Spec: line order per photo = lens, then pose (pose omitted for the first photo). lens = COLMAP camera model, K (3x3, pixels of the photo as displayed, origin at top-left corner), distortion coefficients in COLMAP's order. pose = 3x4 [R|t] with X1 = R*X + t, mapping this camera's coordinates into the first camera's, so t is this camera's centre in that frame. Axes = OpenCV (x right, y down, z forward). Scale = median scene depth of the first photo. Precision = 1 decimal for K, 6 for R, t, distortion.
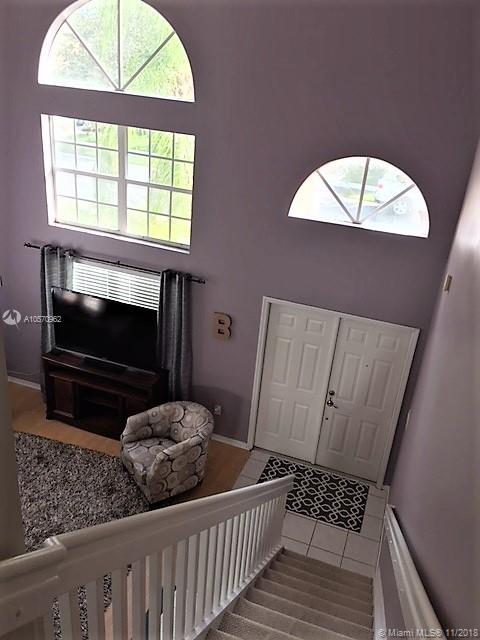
lens RADIAL K [[564.9, 0, 253.0], [0, 564.9, 315.4], [0, 0, 1]] dist [0.049989, -0.042155]
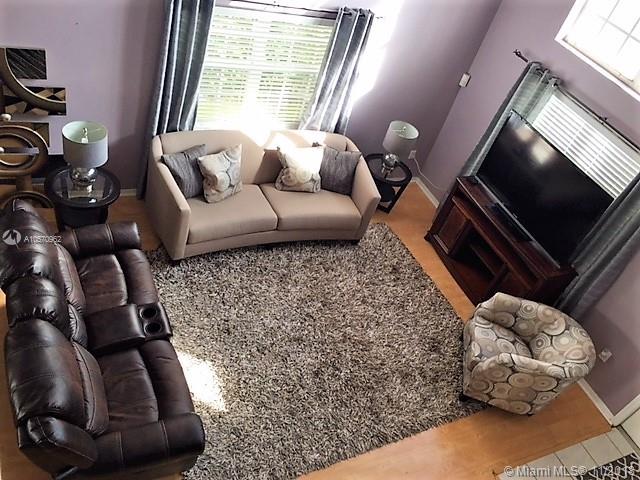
lens RADIAL K [[564.9, 0, 318.6], [0, 564.9, 233.1], [0, 0, 1]] dist [0.049989, -0.042155]
pose [[0.680001, 0.550287, -0.484543, -0.043921], [-0.484602, 0.833241, 0.266214, 0.015662], [0.550235, 0.053784, 0.833276, 0.158557]]
